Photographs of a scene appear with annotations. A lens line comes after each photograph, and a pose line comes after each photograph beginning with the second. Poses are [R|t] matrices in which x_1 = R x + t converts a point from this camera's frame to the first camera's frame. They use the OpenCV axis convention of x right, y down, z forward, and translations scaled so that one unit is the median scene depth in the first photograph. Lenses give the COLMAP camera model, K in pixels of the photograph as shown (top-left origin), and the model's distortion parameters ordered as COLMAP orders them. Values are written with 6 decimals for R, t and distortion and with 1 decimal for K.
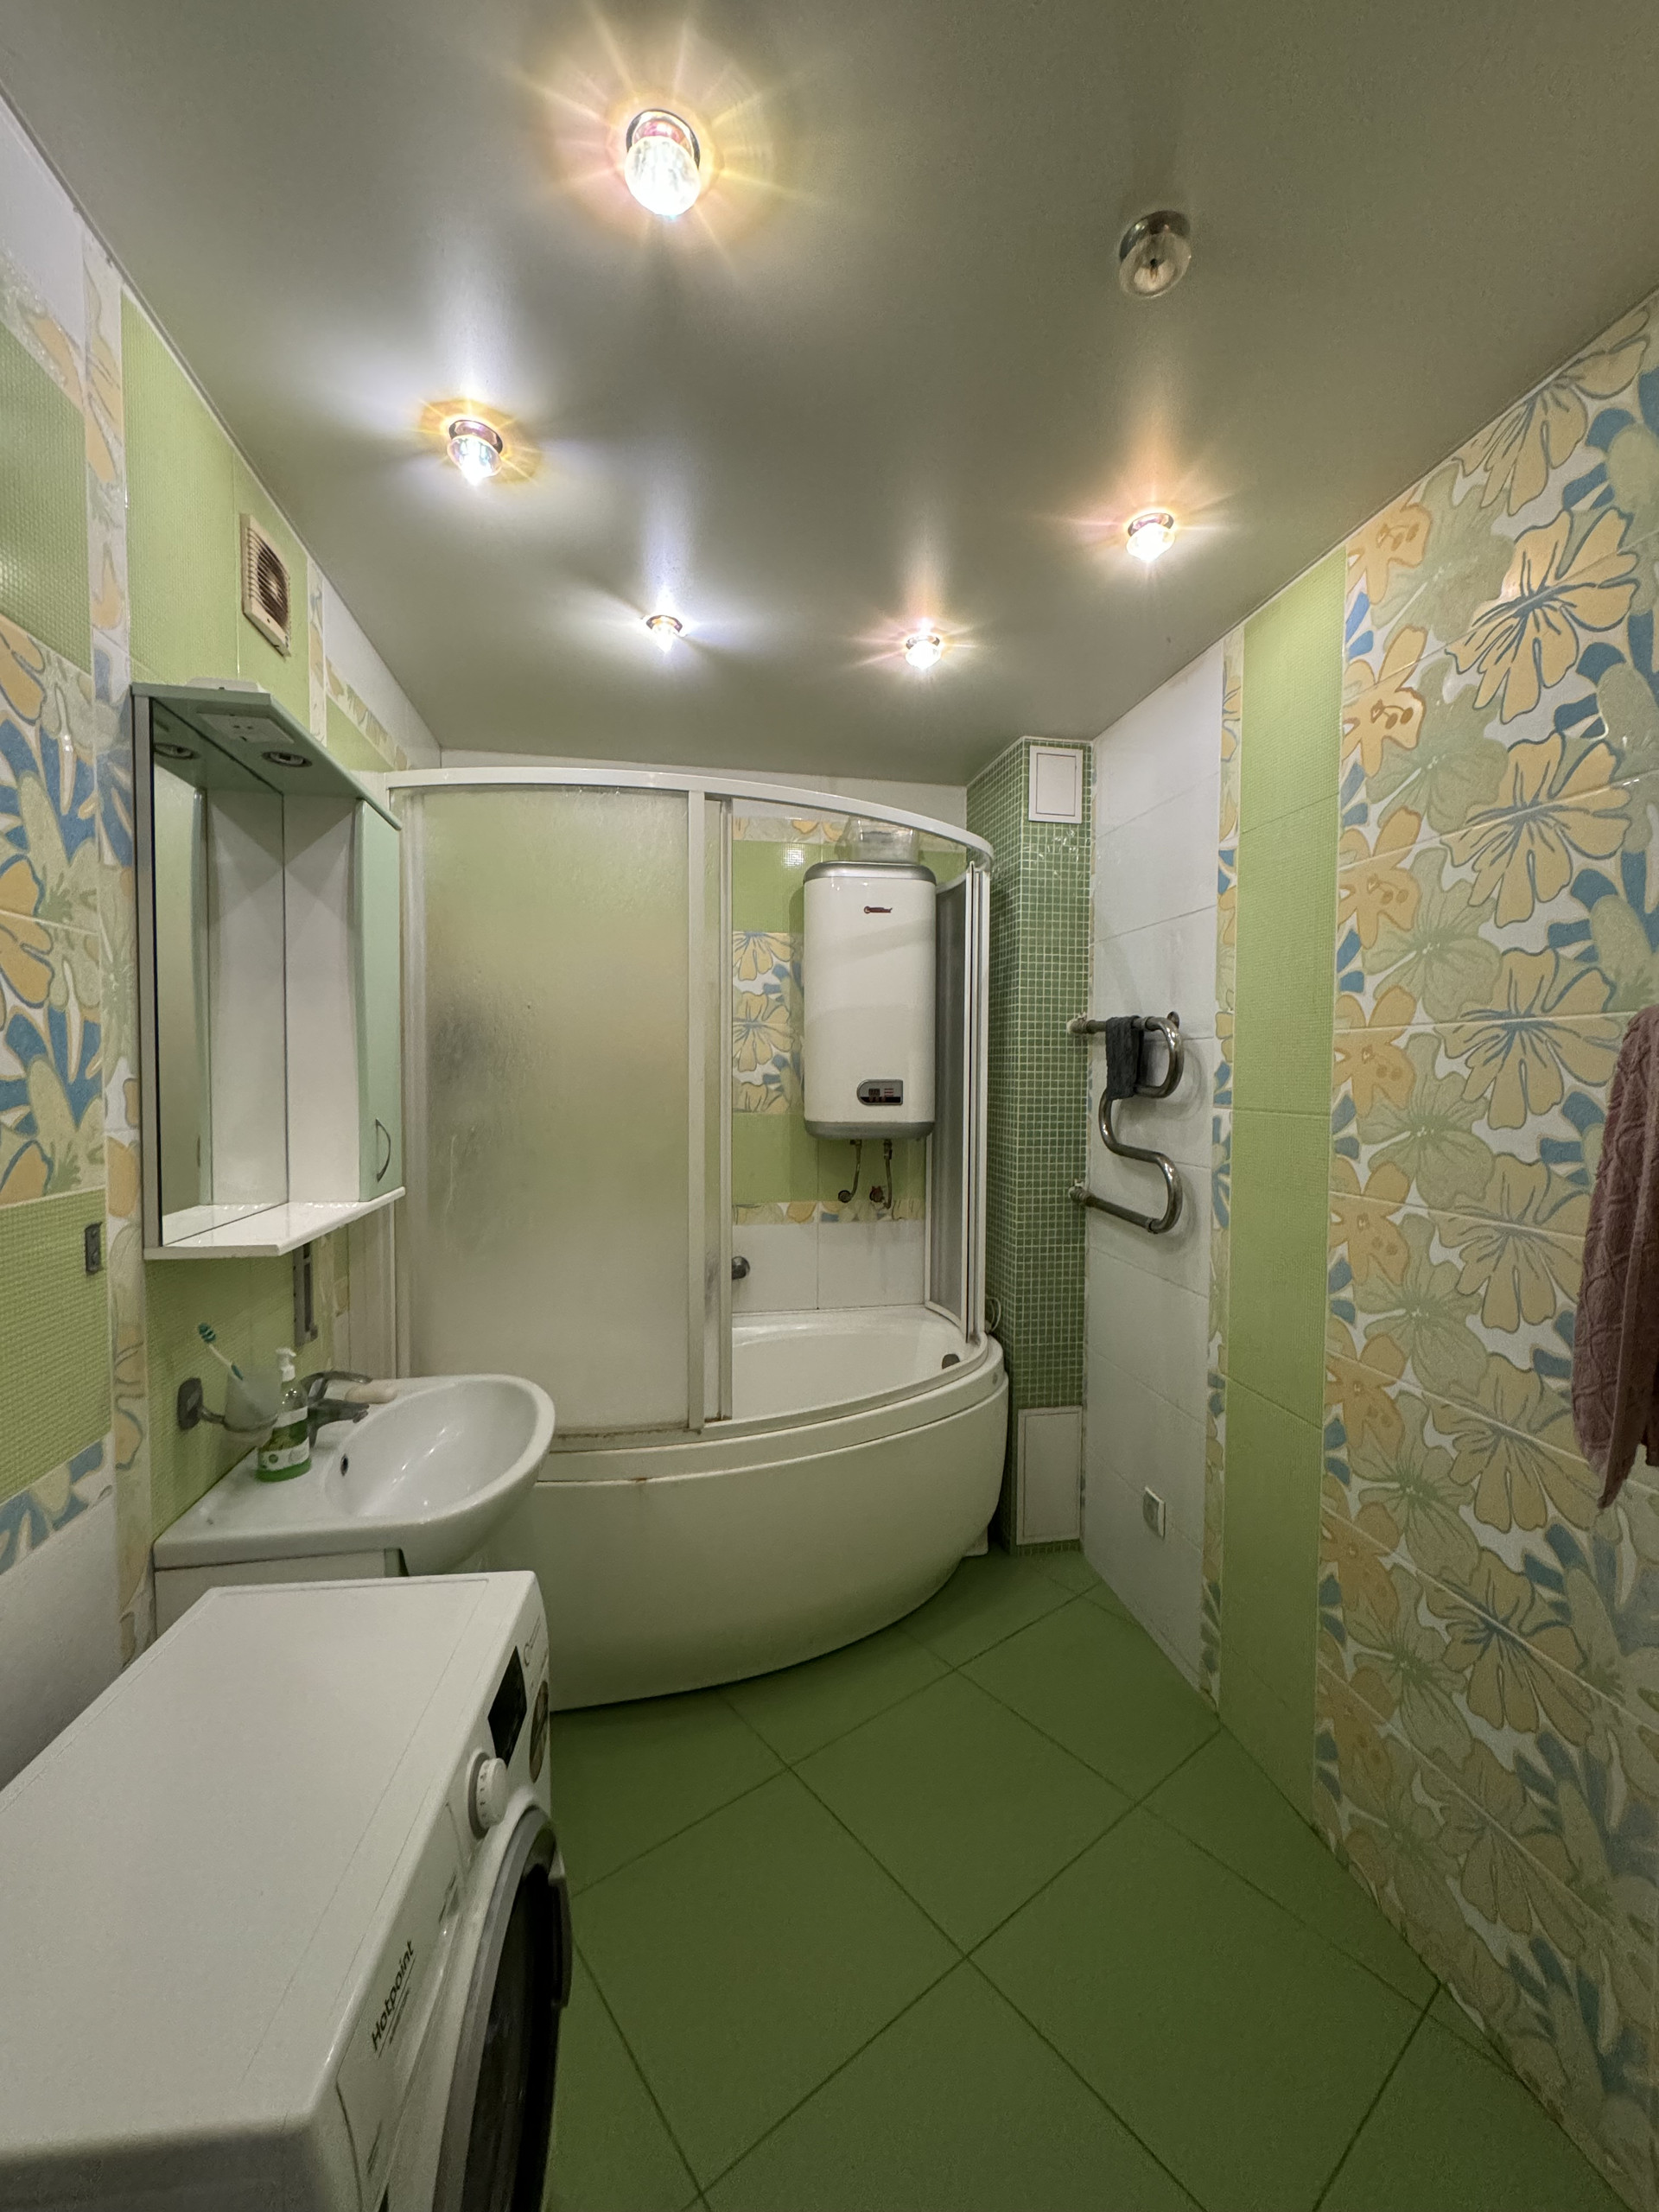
lens RADIAL K [[882.8, 0, 831.4], [0, 882.8, 1104.4], [0, 0, 1]] dist [-0.003730, 0.000503]
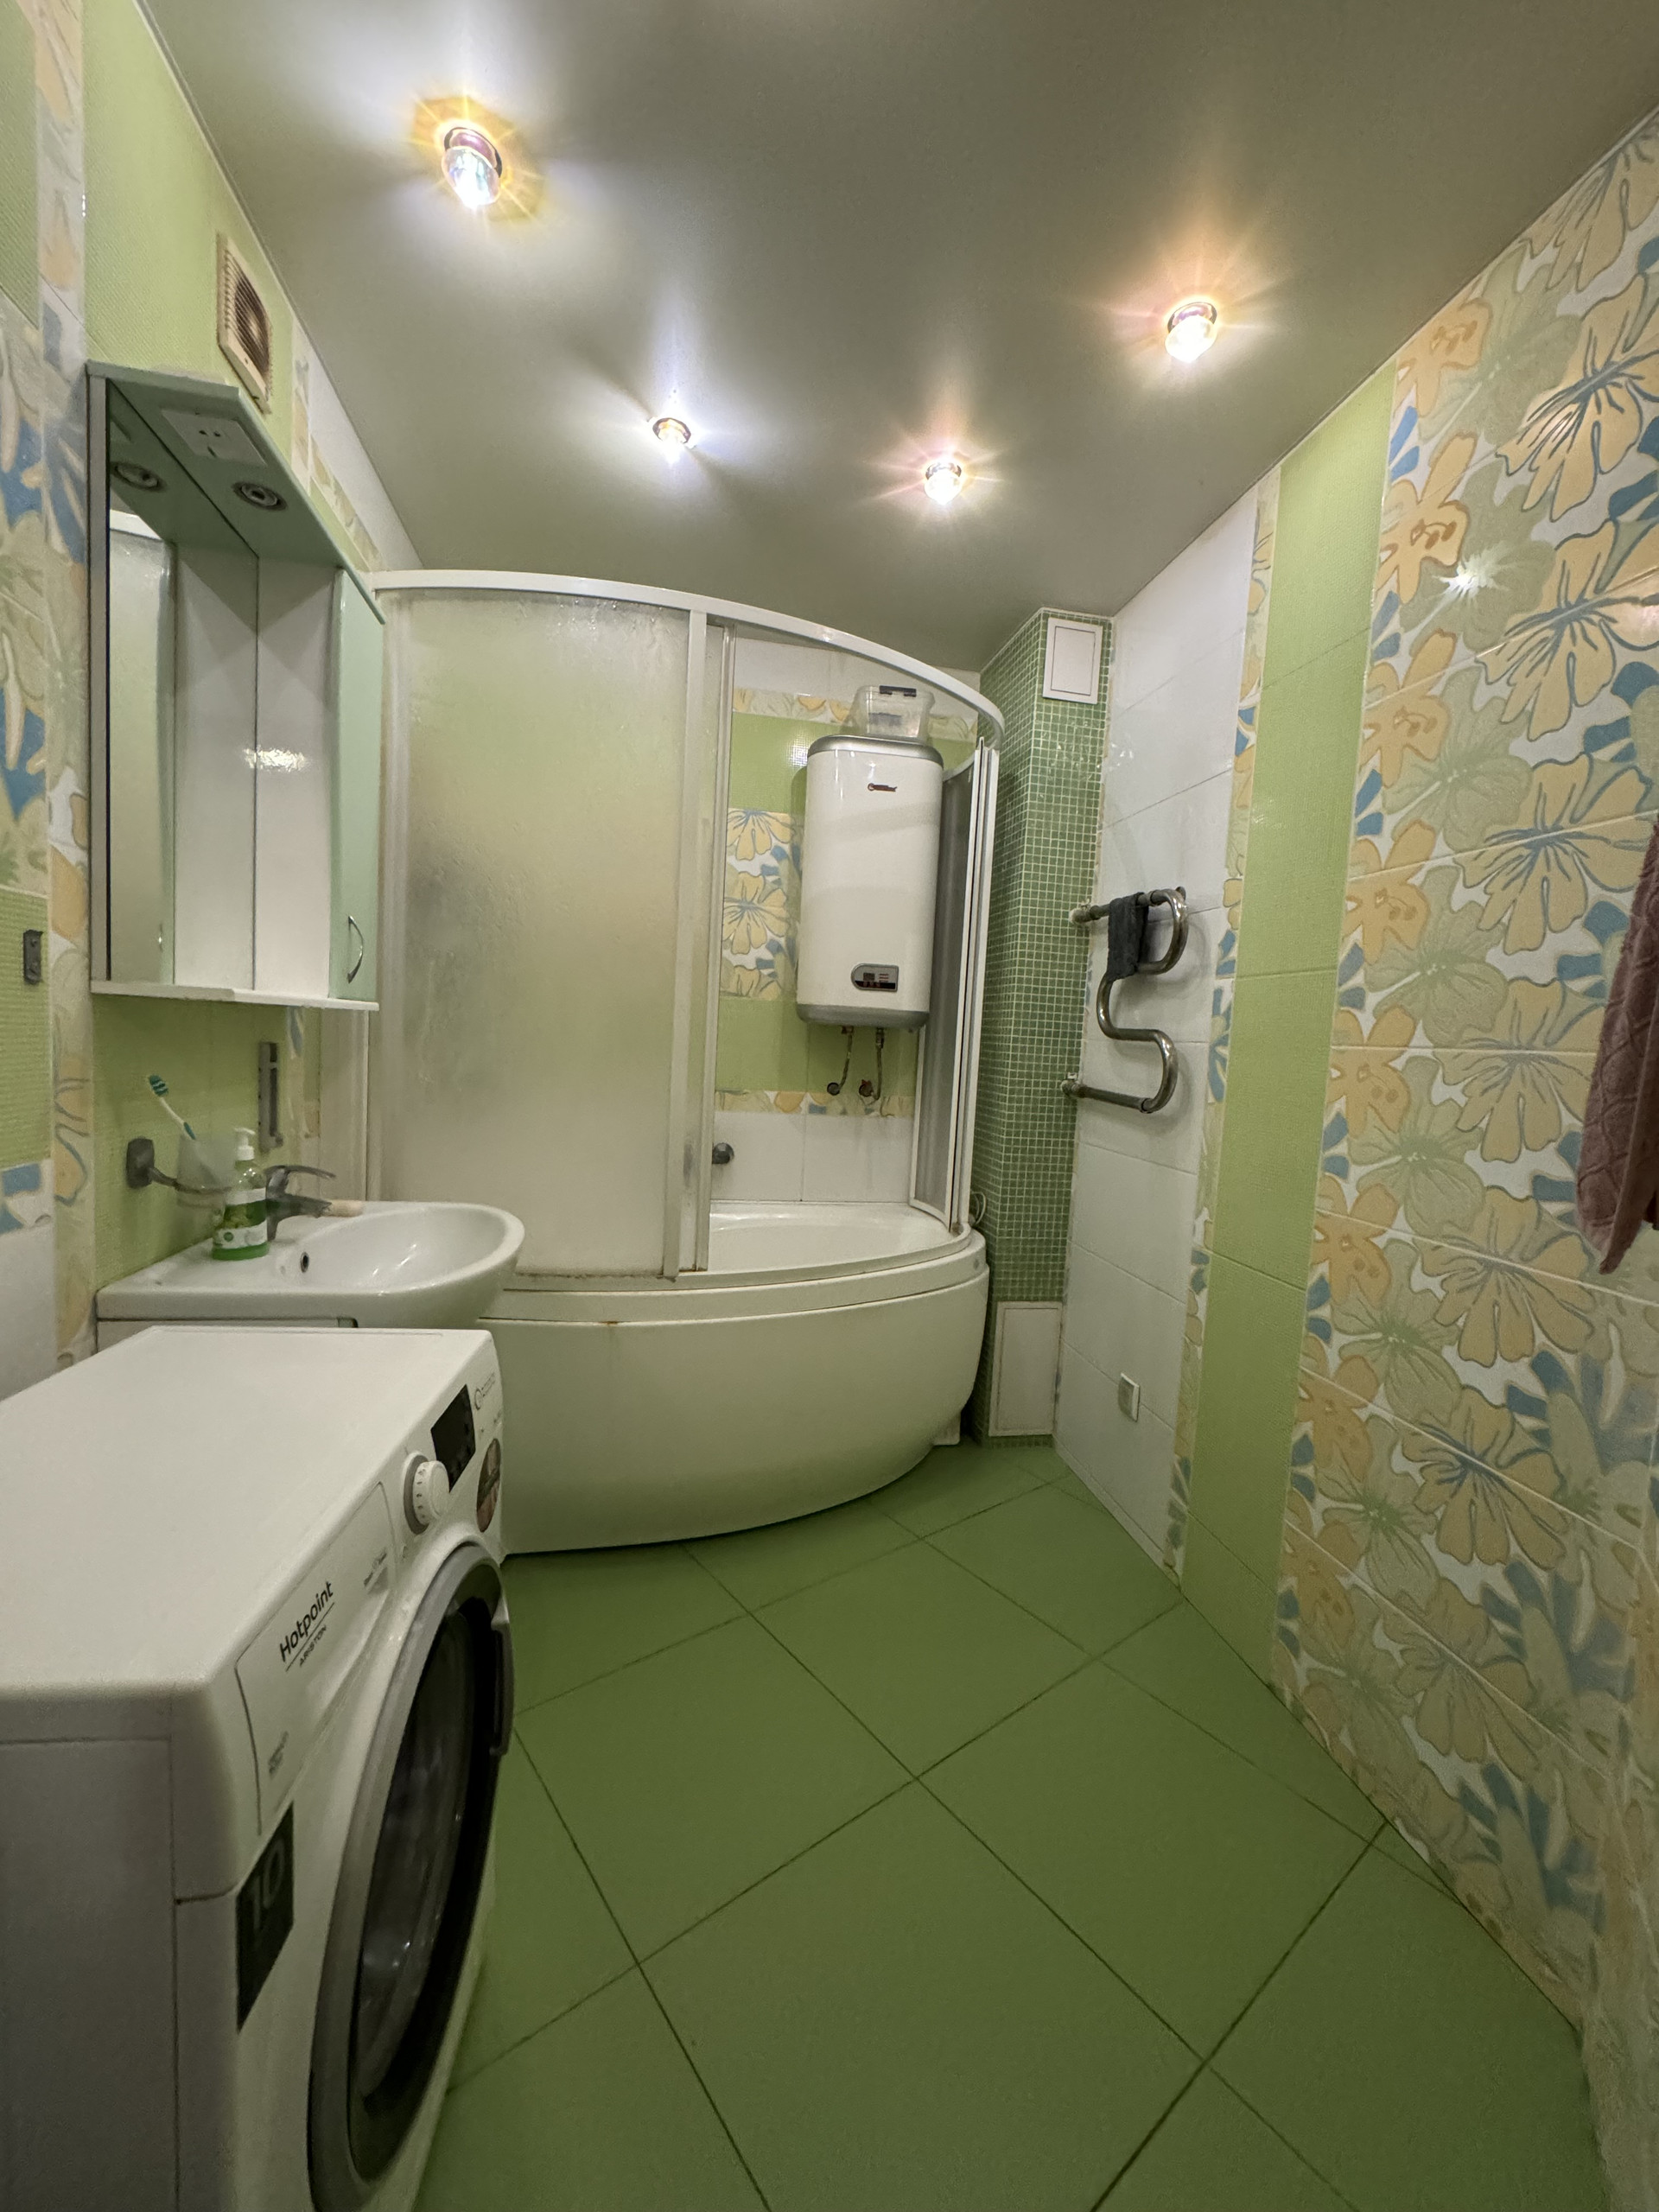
lens RADIAL K [[882.8, 0, 830.9], [0, 882.8, 1101.1], [0, 0, 1]] dist [-0.003730, 0.000503]
pose [[0.998806, 0.048386, 0.006785, 0.012088], [-0.048619, 0.998025, 0.039767, 0.164229], [-0.004848, -0.040049, 0.999186, 0.032179]]
